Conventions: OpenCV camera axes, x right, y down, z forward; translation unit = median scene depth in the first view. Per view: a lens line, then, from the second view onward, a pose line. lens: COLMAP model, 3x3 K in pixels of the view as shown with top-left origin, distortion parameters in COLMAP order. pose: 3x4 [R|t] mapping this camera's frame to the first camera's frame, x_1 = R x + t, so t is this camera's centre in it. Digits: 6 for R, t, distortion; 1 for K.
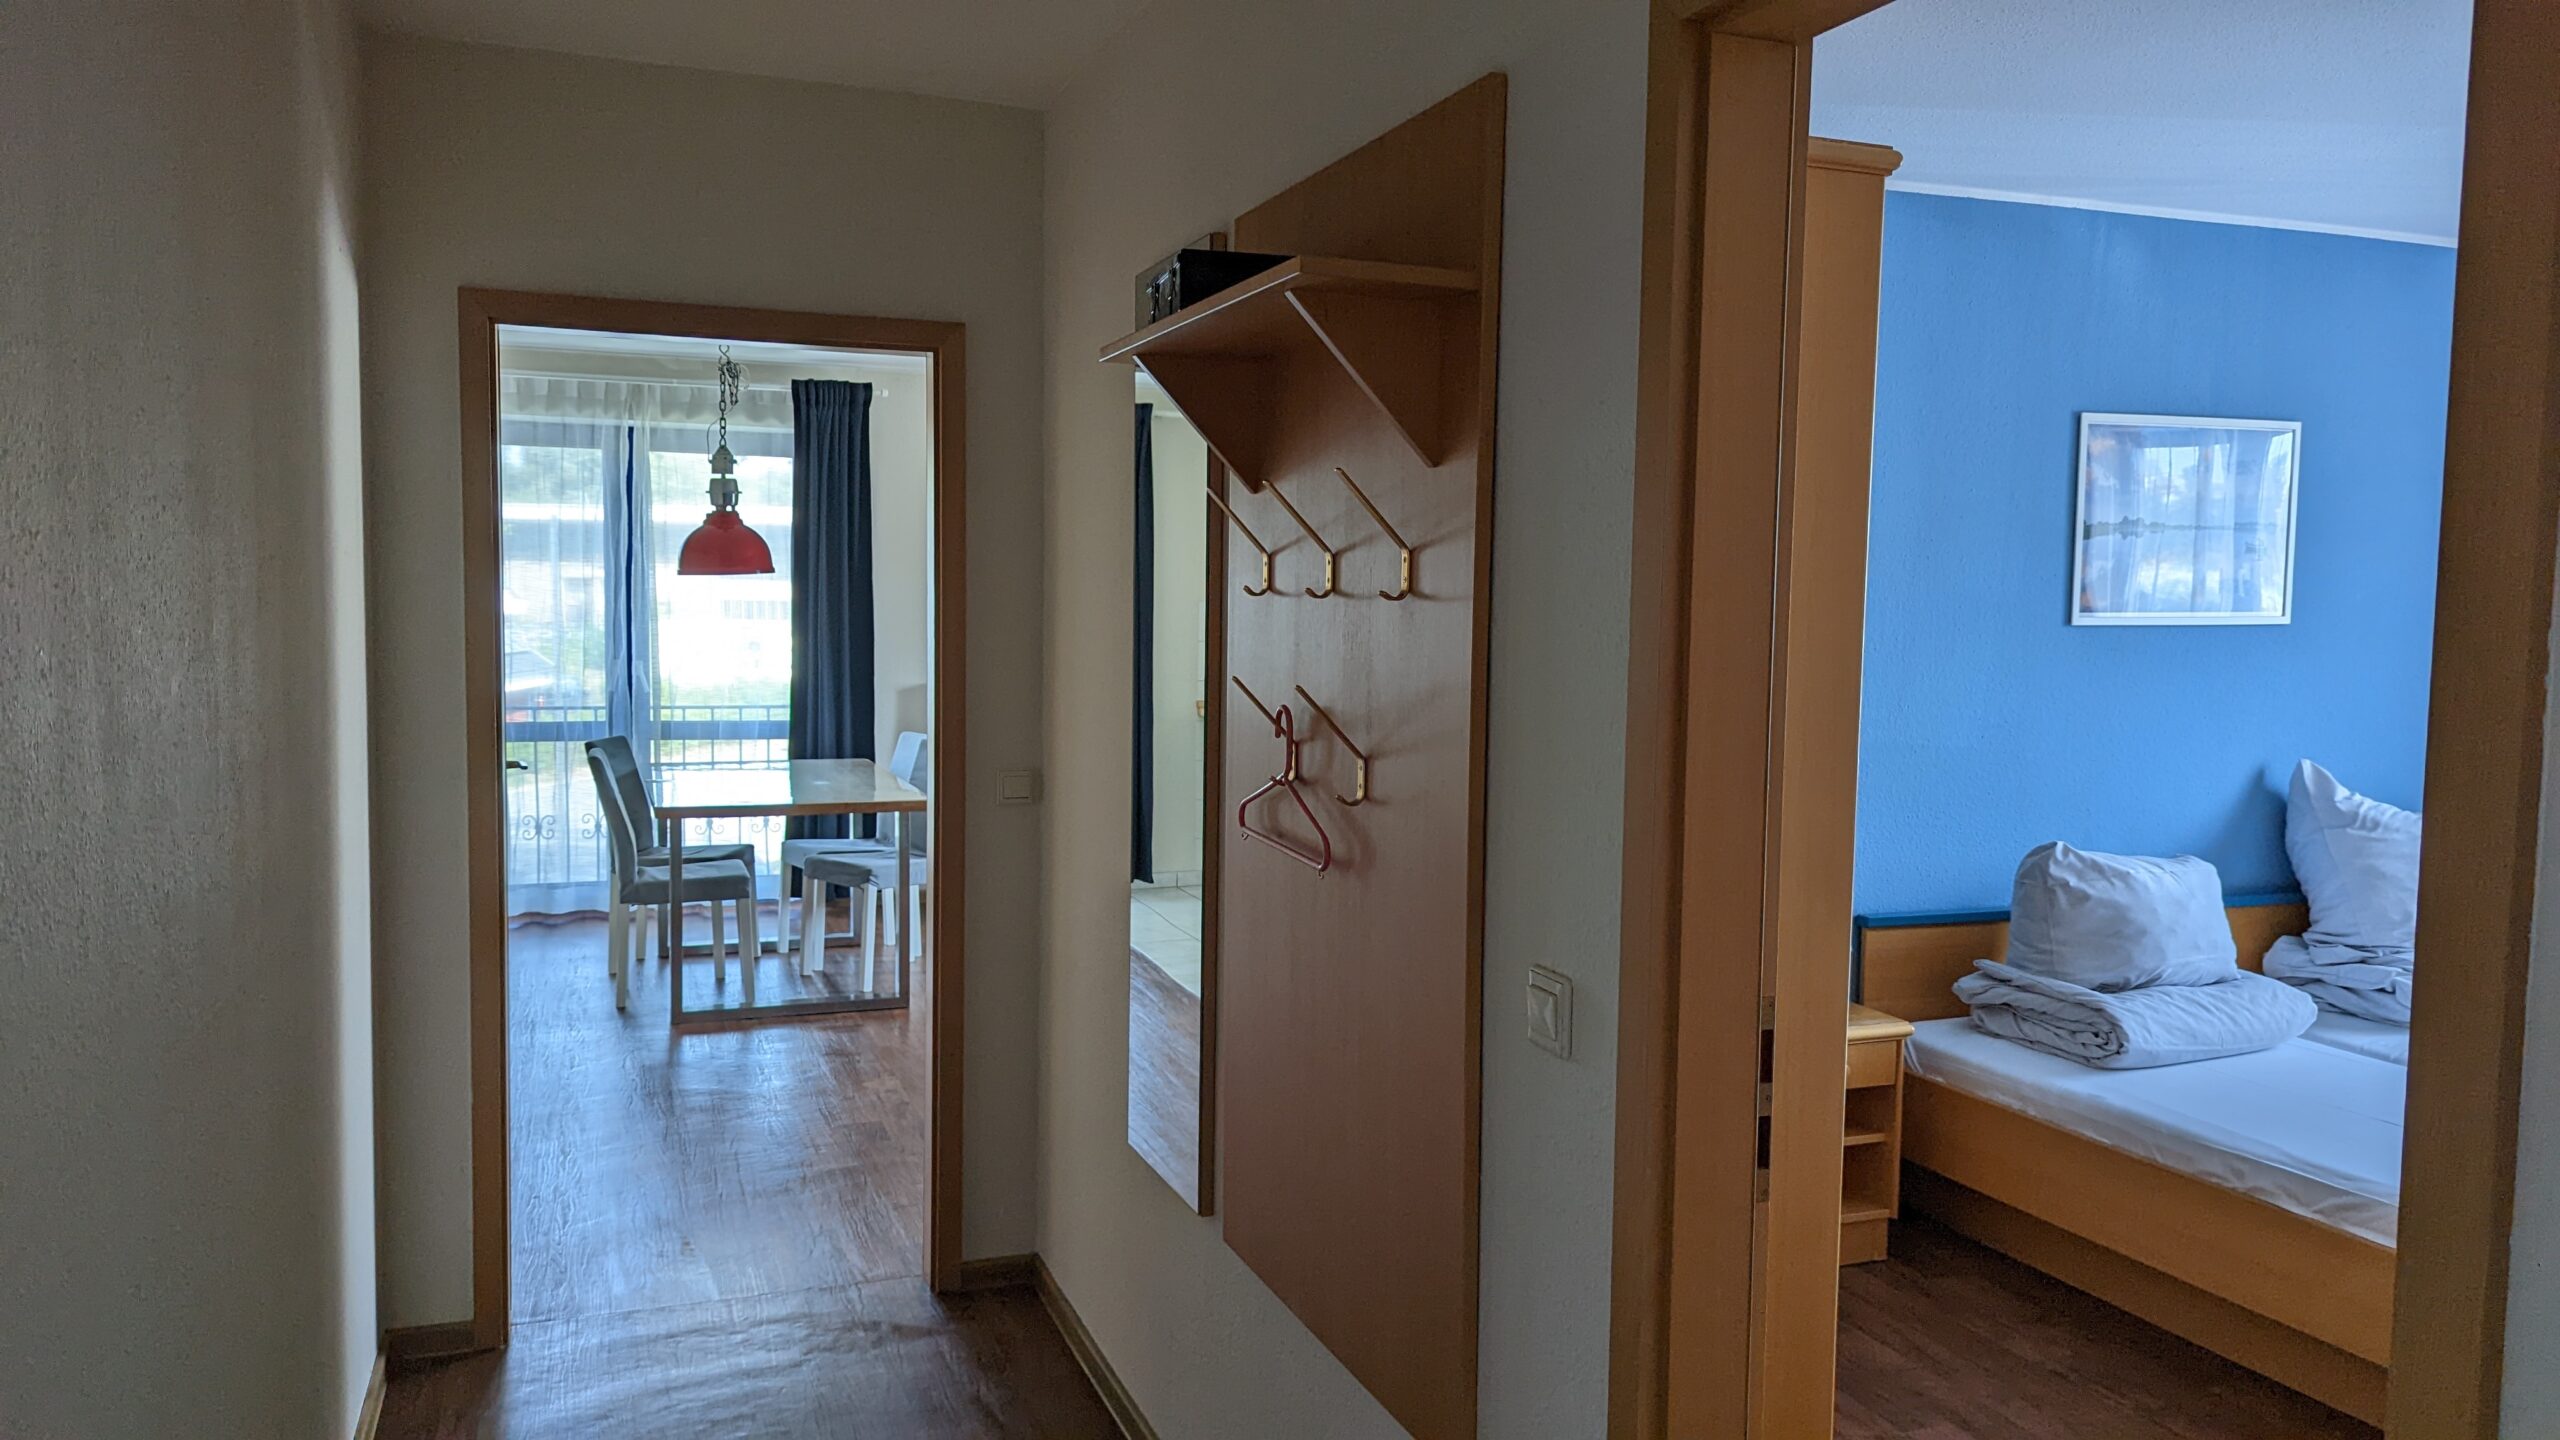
lens RADIAL K [[1817.3, 0, 1297.2], [0, 1817.3, 719.5], [0, 0, 1]] dist [0.050703, -0.050168]
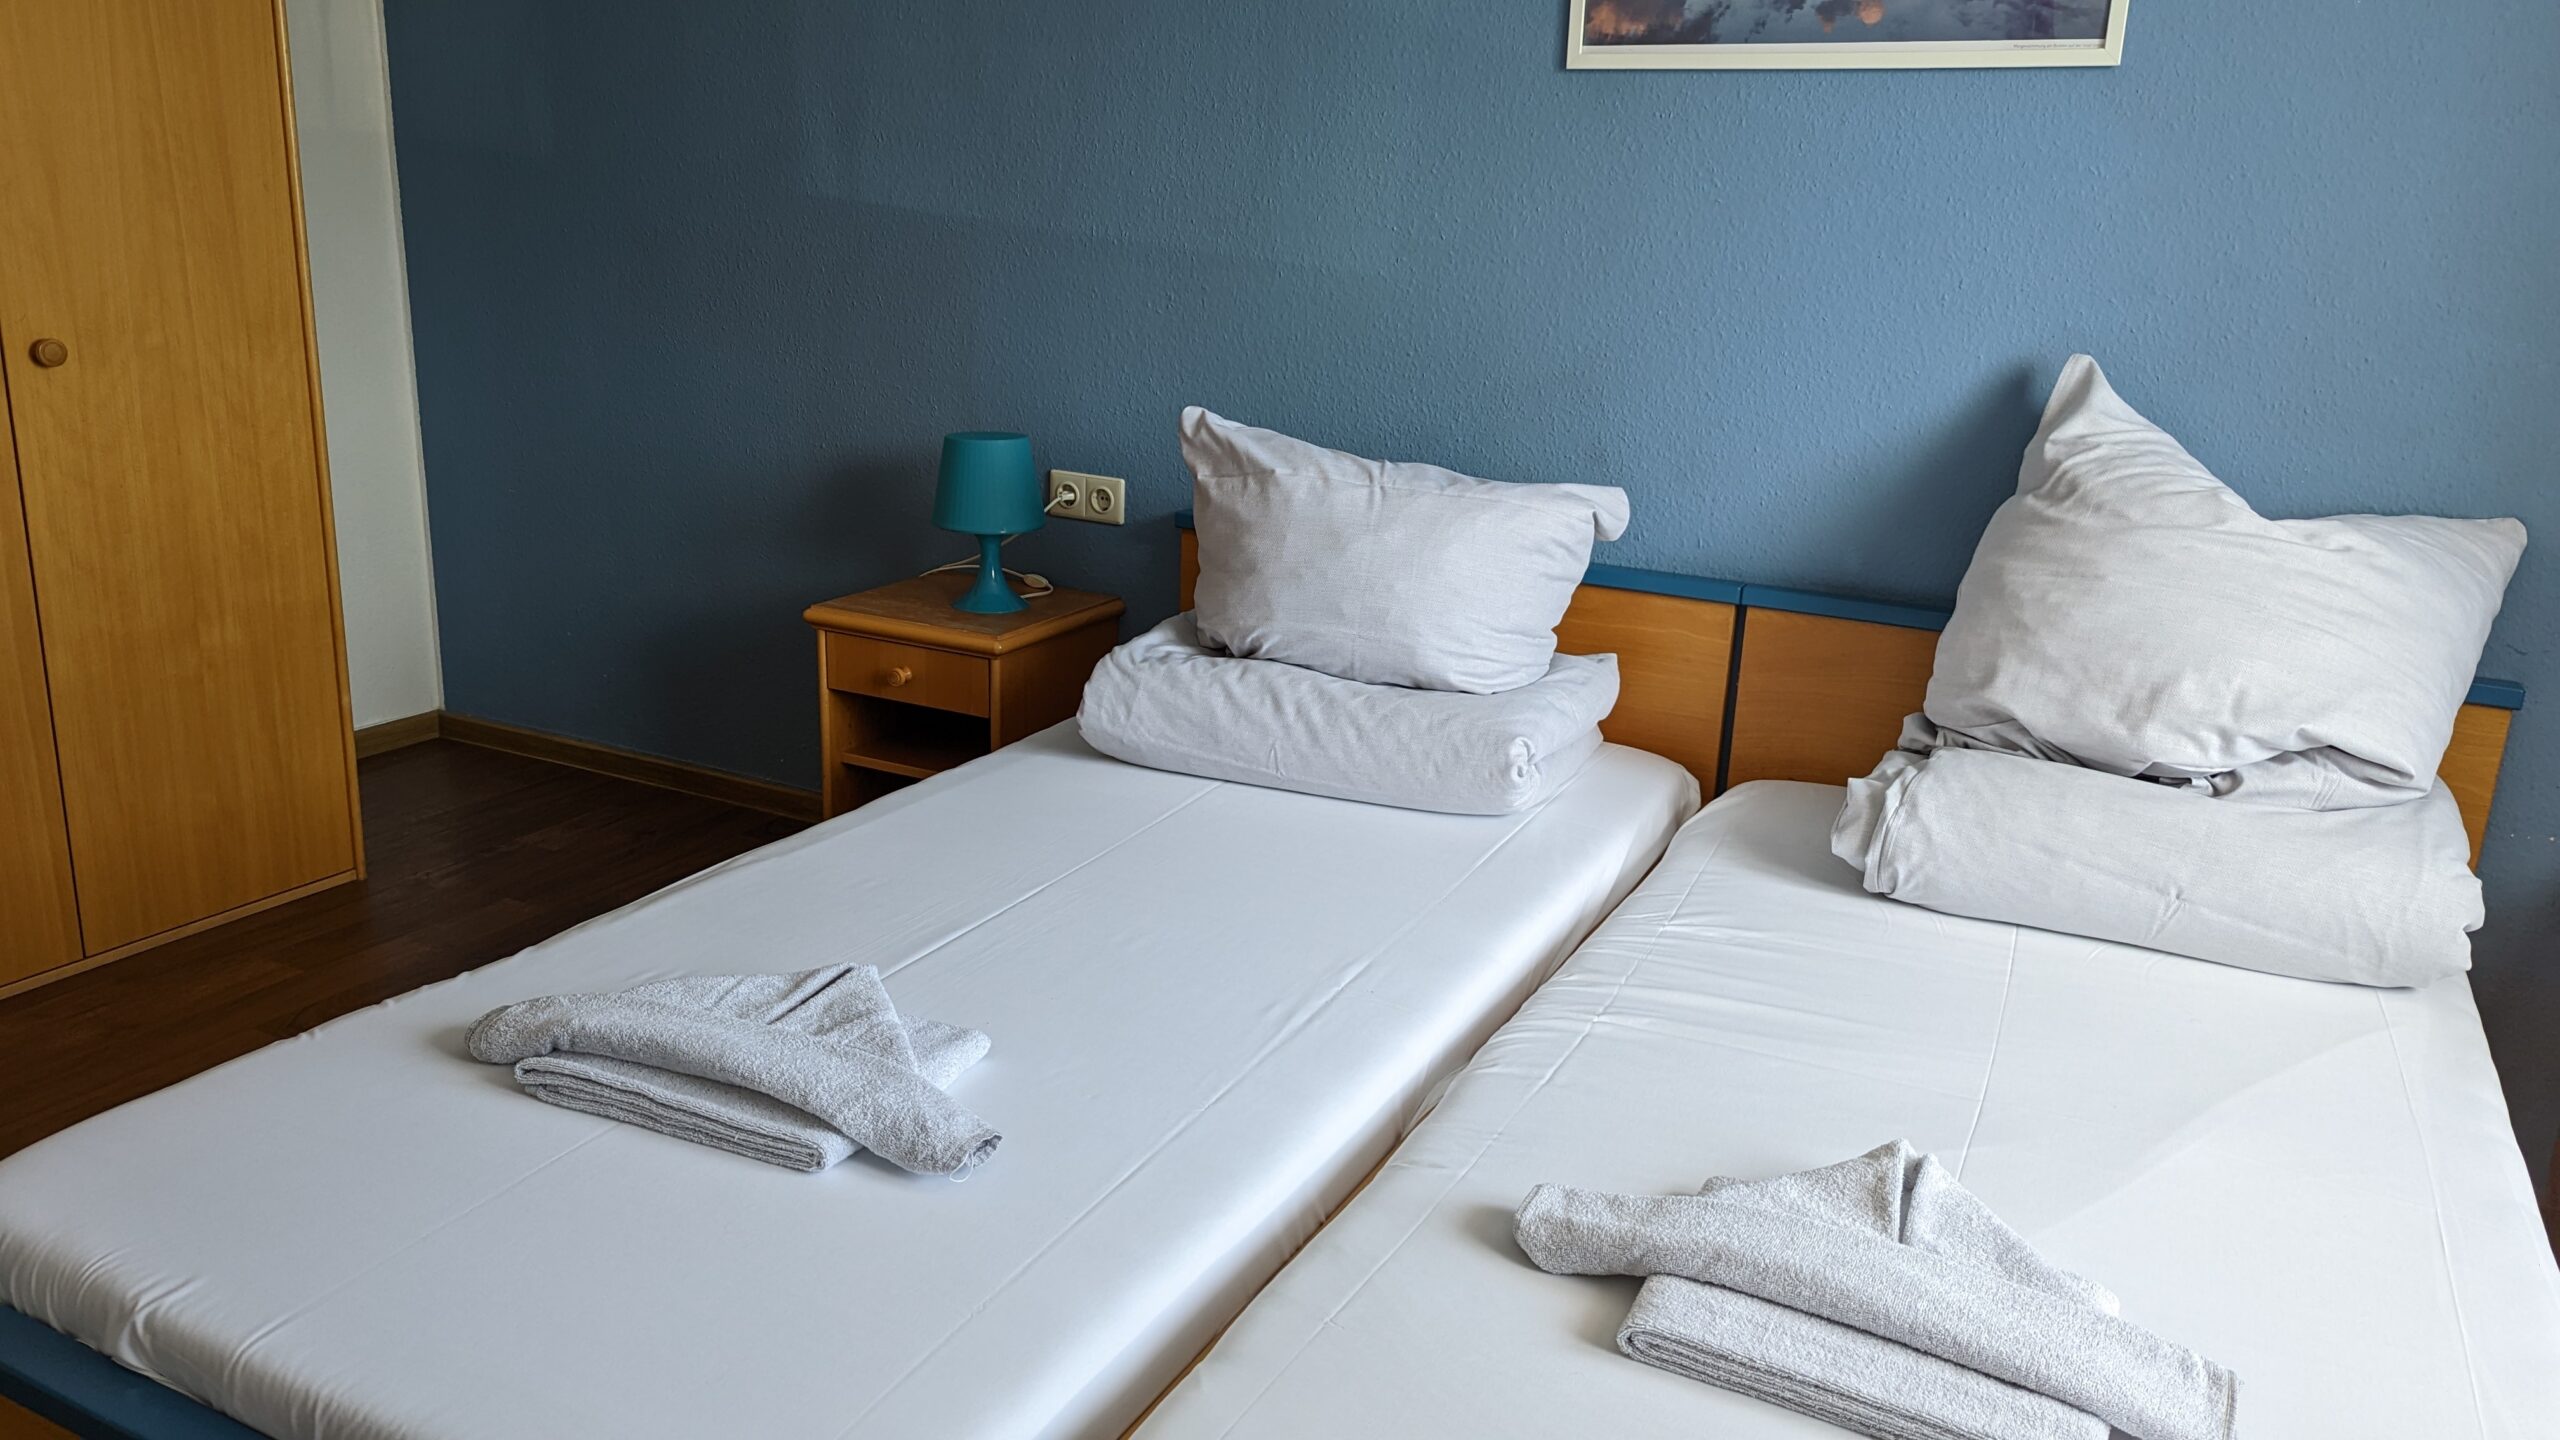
lens RADIAL K [[1817.3, 0, 1297.2], [0, 1817.3, 719.5], [0, 0, 1]] dist [0.050703, -0.050168]
pose [[0.668475, 0.217675, -0.711167, 0.868364], [-0.085041, 0.972310, 0.217671, 0.030630], [0.738856, -0.085029, 0.668477, 0.574837]]
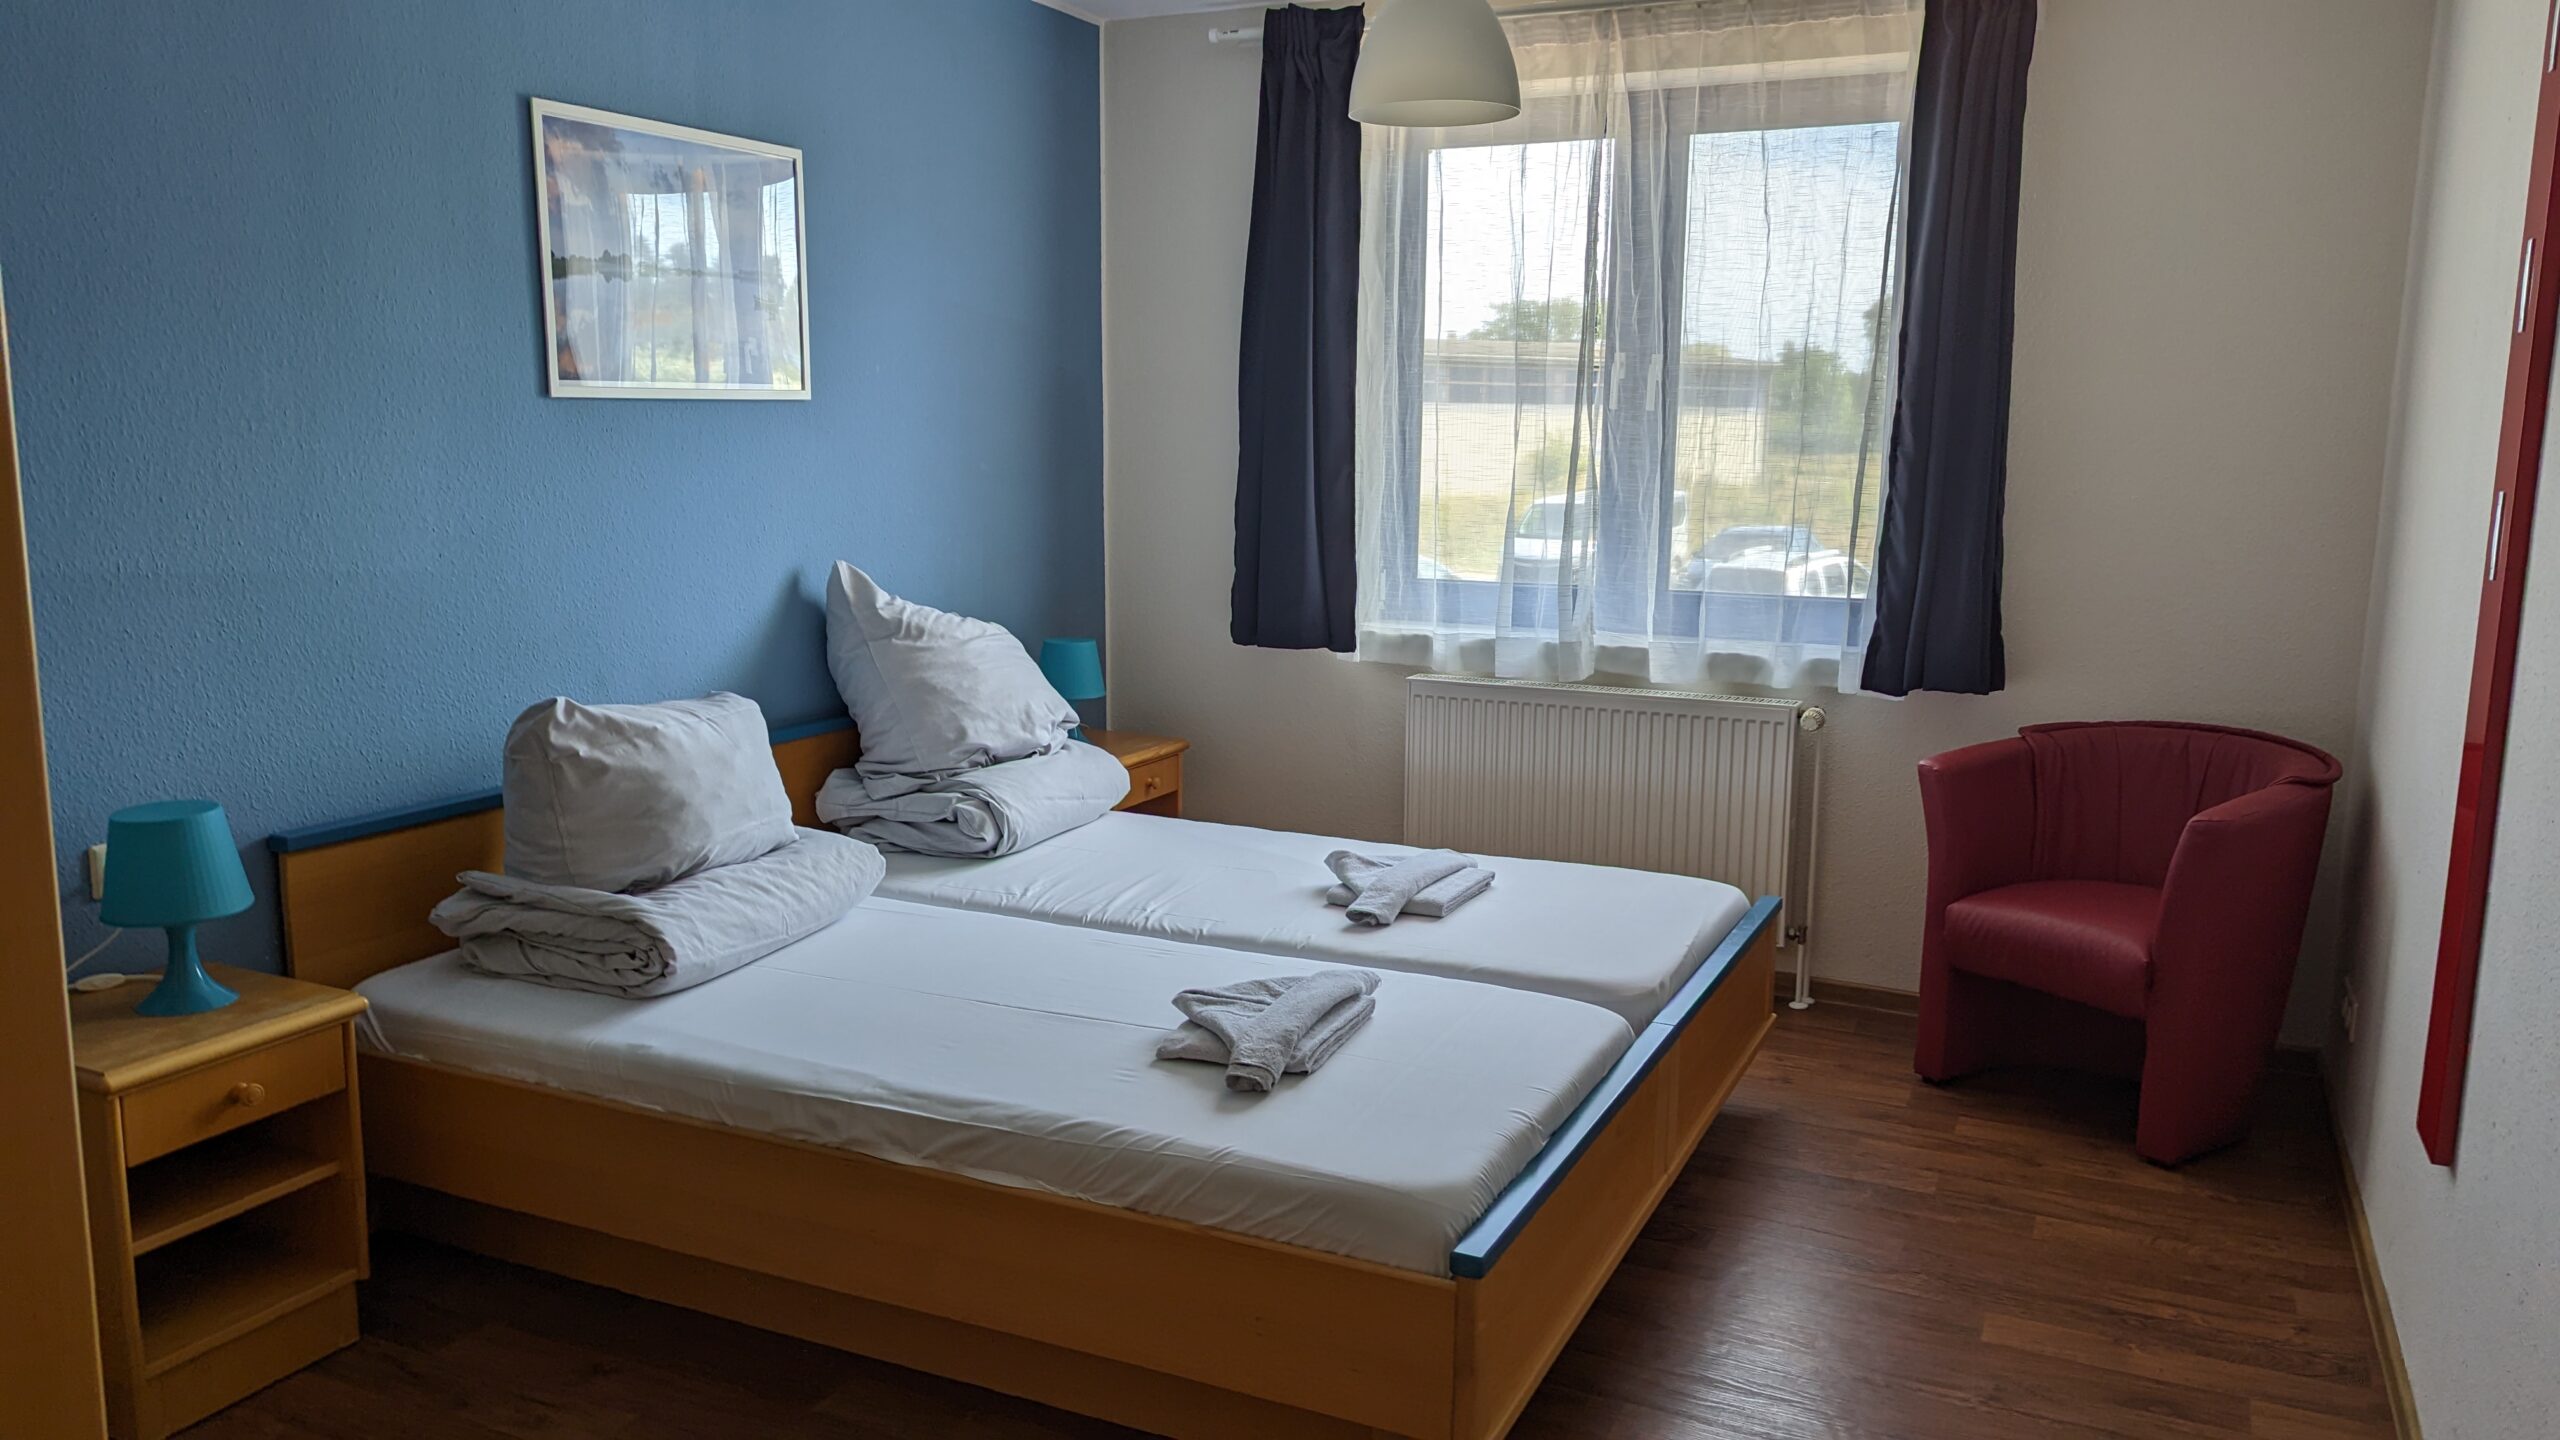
lens RADIAL K [[1817.3, 0, 1297.2], [0, 1817.3, 719.5], [0, 0, 1]] dist [0.050703, -0.050168]
pose [[0.718238, -0.118104, 0.685701, 0.125902], [0.046075, 0.991399, 0.122495, 0.000641], [-0.694271, -0.056387, 0.717502, 0.272579]]
